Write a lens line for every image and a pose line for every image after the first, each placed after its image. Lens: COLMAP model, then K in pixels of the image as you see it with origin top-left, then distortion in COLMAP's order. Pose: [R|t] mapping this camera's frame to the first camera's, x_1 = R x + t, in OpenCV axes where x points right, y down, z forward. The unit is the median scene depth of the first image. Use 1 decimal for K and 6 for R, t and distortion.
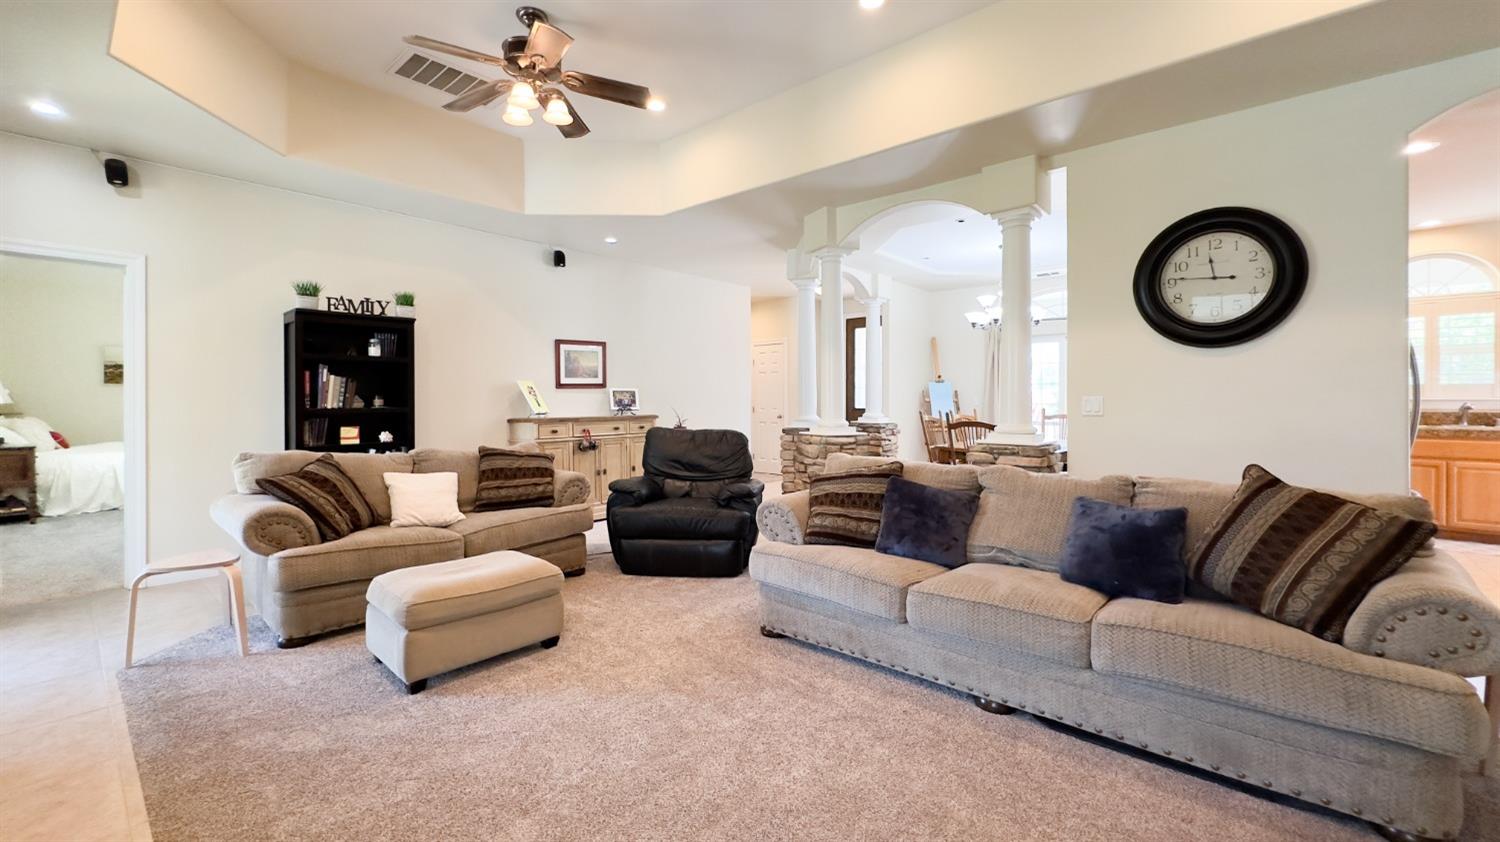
lens RADIAL K [[606.2, 0, 736.4], [0, 606.2, 401.0], [0, 0, 1]] dist [-0.007886, 0.002175]
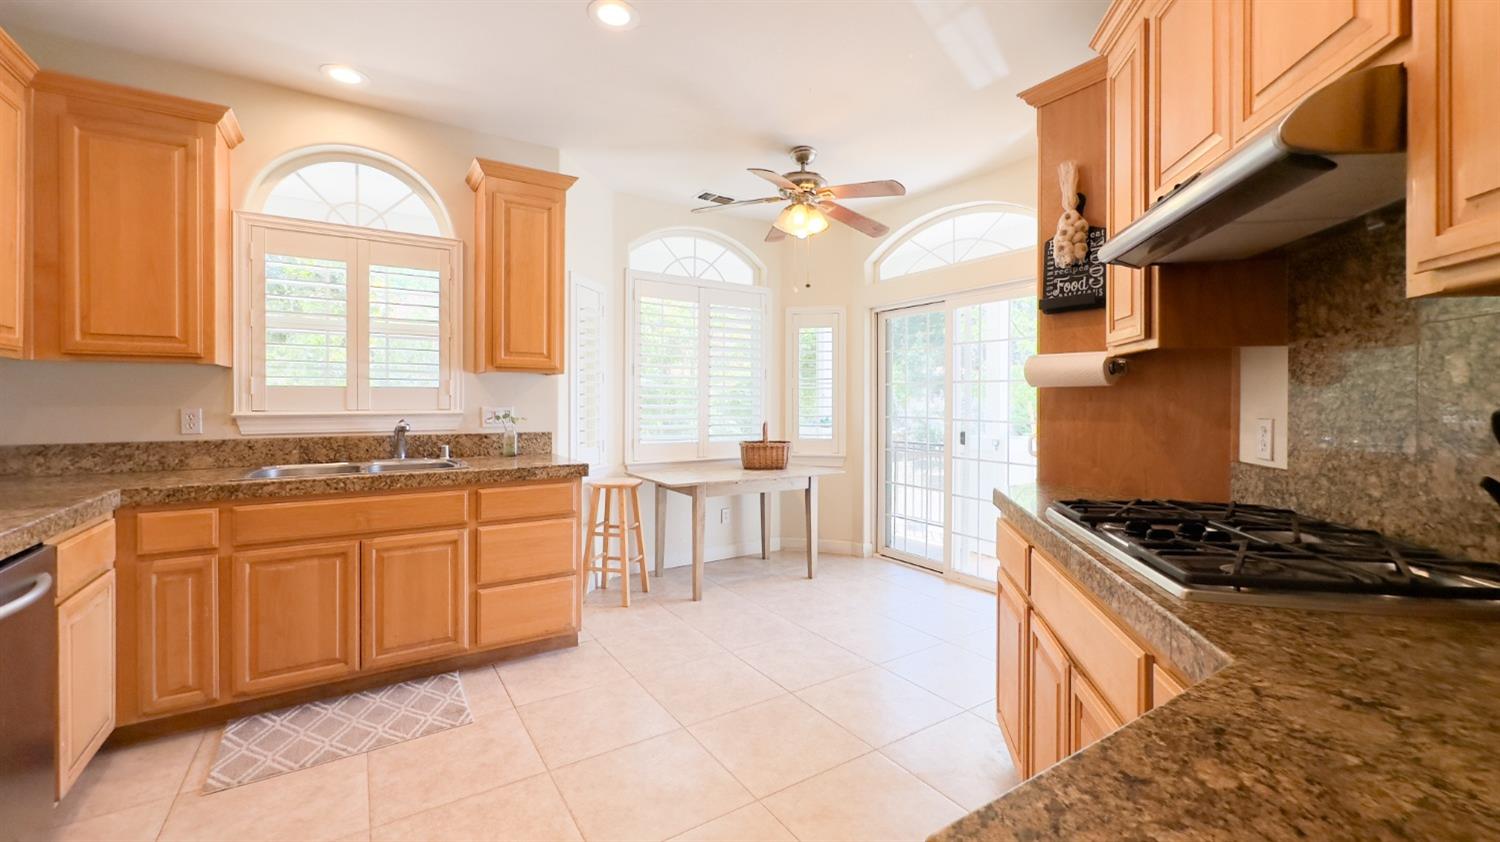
lens RADIAL K [[606.2, 0, 750.9], [0, 606.2, 411.0], [0, 0, 1]] dist [-0.007886, 0.002175]
pose [[0.264384, -0.011999, 0.964343, 0.821116], [-0.000729, 0.999920, 0.012642, -0.014723], [-0.964417, -0.004046, 0.264354, 0.581204]]
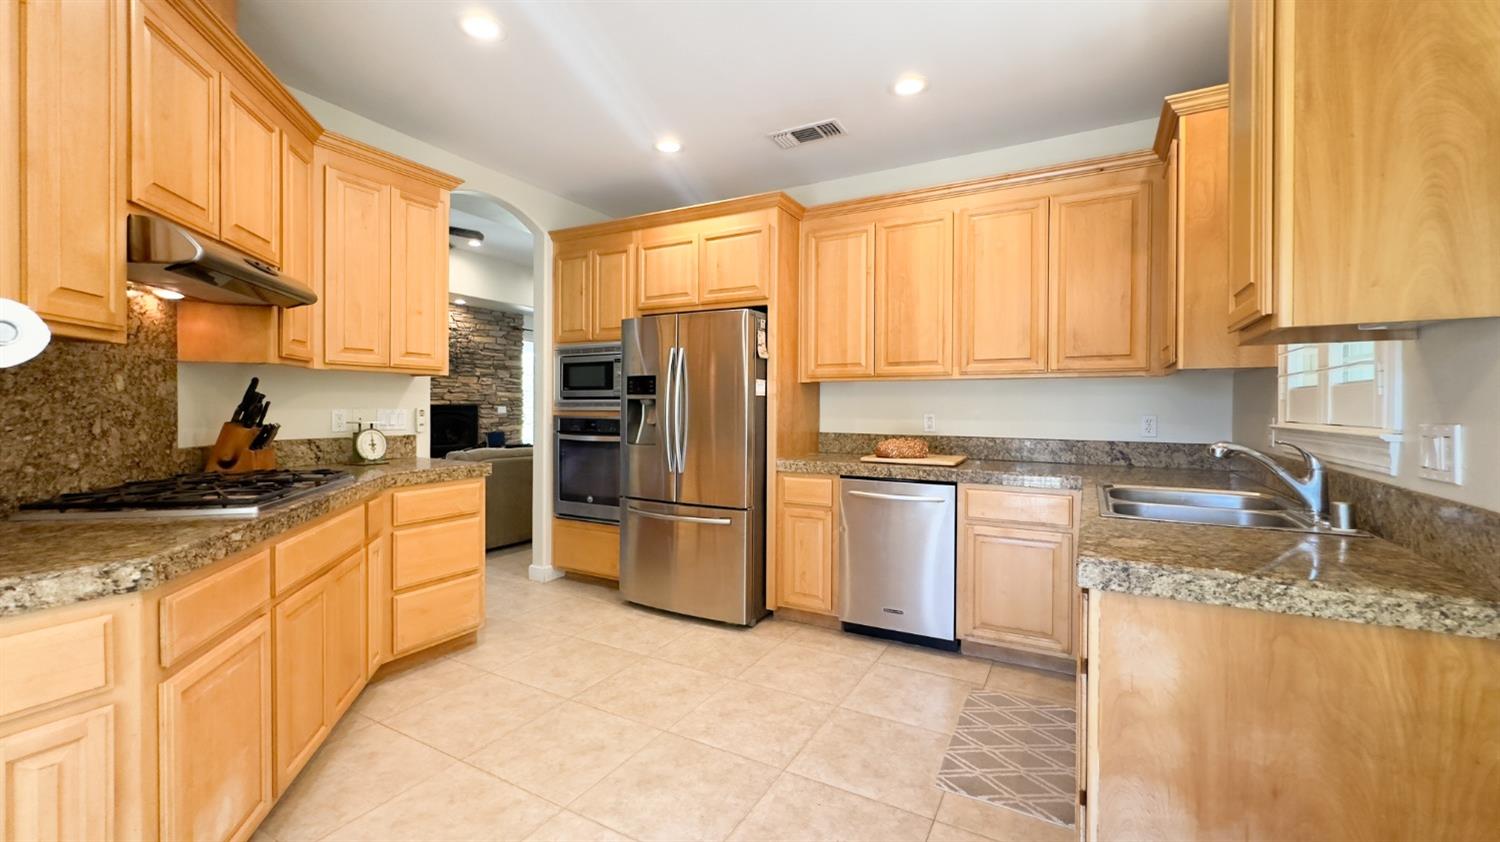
lens RADIAL K [[606.2, 0, 744.3], [0, 606.2, 411.4], [0, 0, 1]] dist [-0.007886, 0.002175]
pose [[0.200074, 0.012911, -0.979696, 1.629643], [-0.008356, 0.999899, 0.011470, -0.016335], [0.979745, 0.005892, 0.200161, 0.719160]]
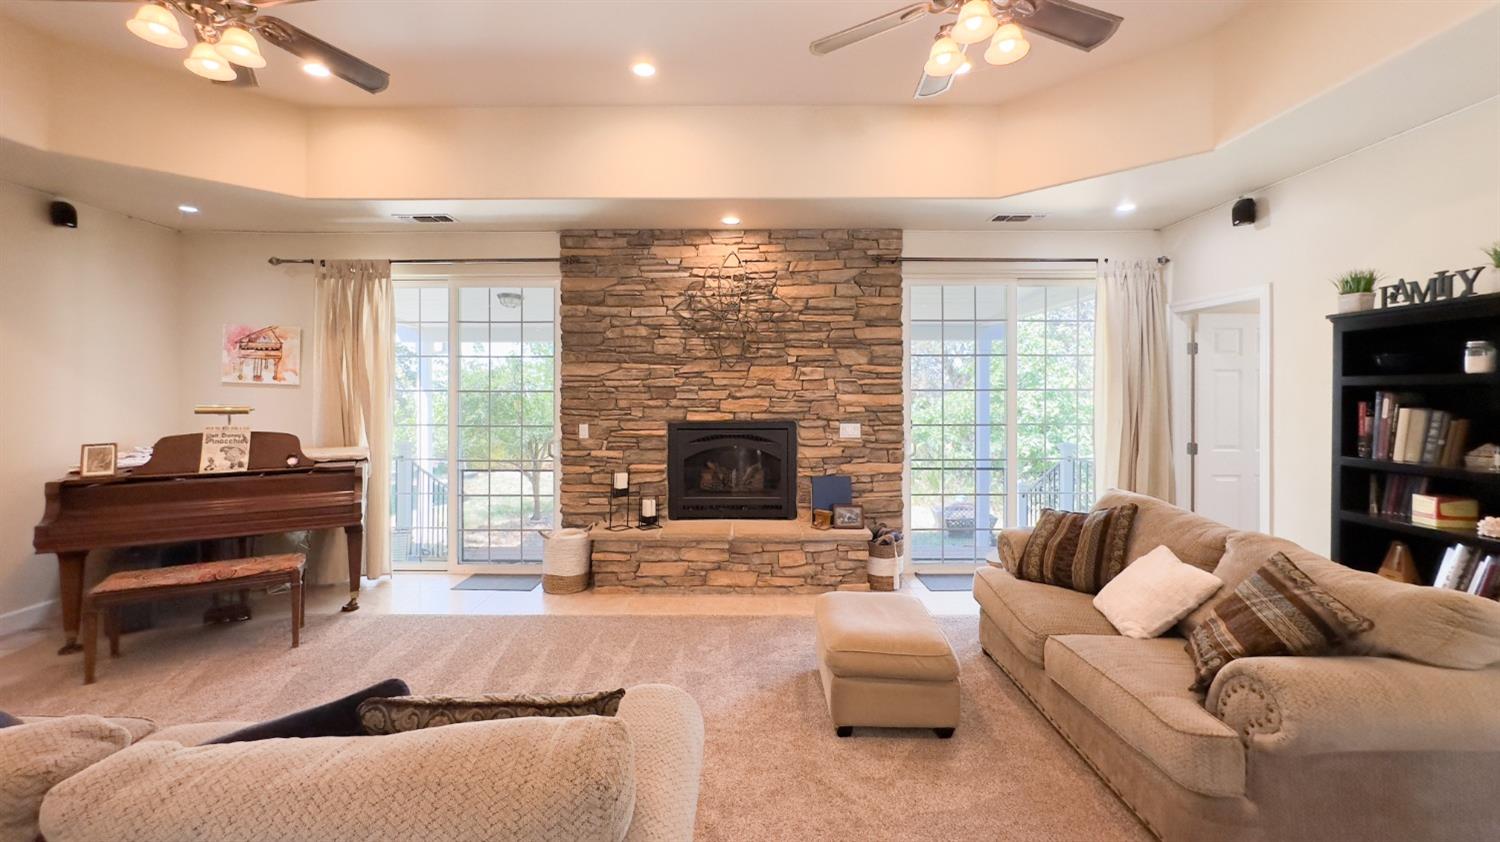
lens RADIAL K [[606.2, 0, 743.8], [0, 606.2, 391.5], [0, 0, 1]] dist [-0.007886, 0.002175]
pose [[-0.757334, 0.004479, -0.653012, 0.238571], [0.002347, 0.999989, 0.004137, -0.060710], [0.653024, 0.001601, -0.757336, 0.968357]]
